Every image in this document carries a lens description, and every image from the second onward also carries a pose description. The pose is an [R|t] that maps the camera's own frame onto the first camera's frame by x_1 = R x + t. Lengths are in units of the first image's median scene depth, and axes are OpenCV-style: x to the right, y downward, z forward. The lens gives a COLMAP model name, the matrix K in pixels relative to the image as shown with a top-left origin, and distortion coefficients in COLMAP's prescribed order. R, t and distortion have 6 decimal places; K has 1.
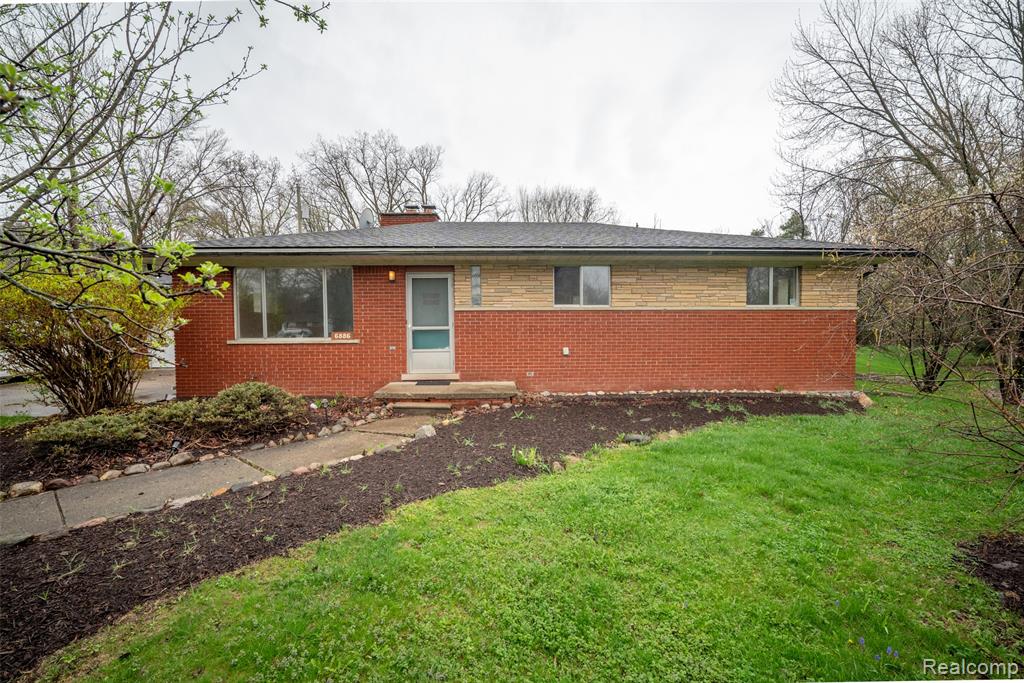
lens RADIAL K [[430.8, 0, 512.0], [0, 430.8, 341.5], [0, 0, 1]] dist [-0.021089, 0.000055]
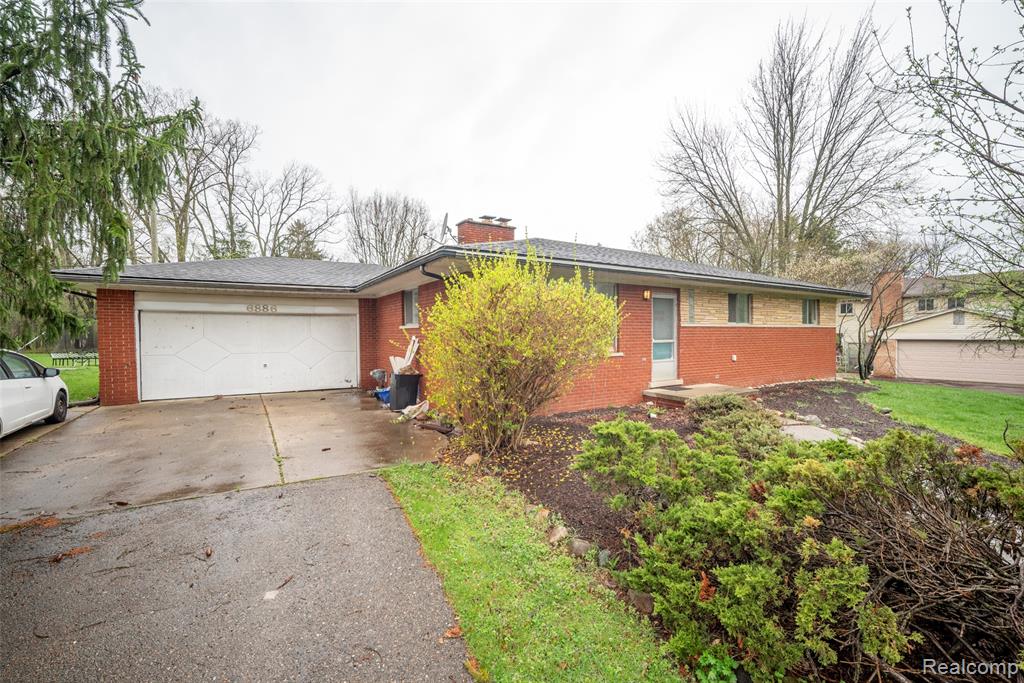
lens RADIAL K [[430.8, 0, 512.0], [0, 430.8, 341.5], [0, 0, 1]] dist [-0.021089, 0.000055]
pose [[0.866036, -0.009169, 0.499897, -1.105580], [0.019988, 0.999667, -0.016292, -0.019662], [-0.499581, 0.024101, 0.865932, 0.205609]]
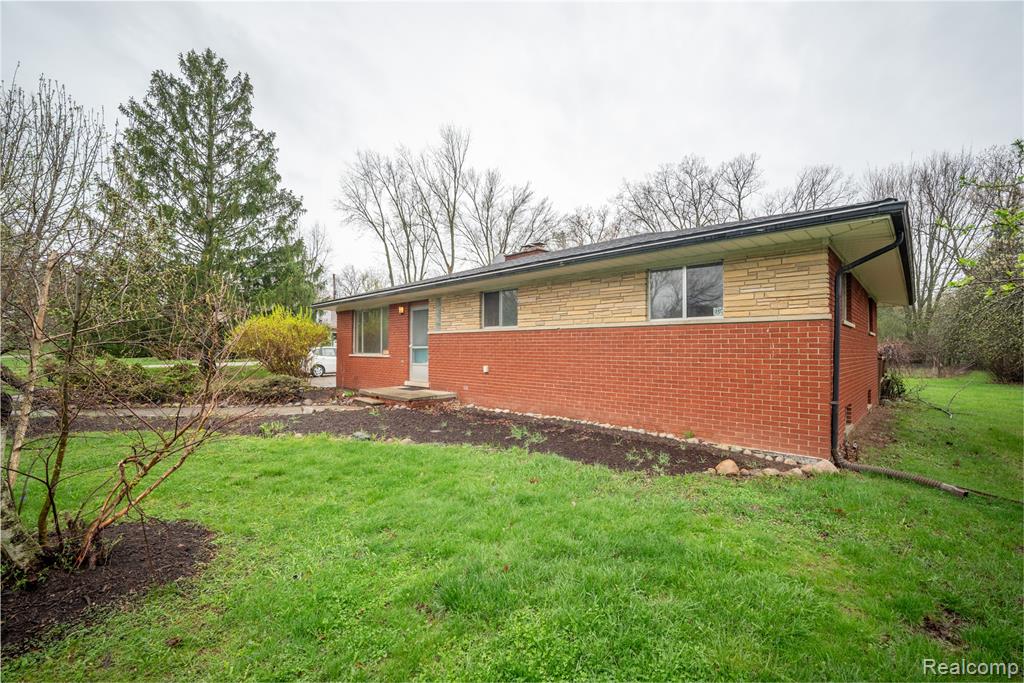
lens RADIAL K [[430.8, 0, 512.0], [0, 430.8, 341.5], [0, 0, 1]] dist [-0.021089, 0.000055]
pose [[0.688676, -0.006071, -0.725044, 0.953830], [-0.038370, 0.998259, -0.044805, -0.001088], [0.724053, 0.058676, 0.687244, 0.293499]]
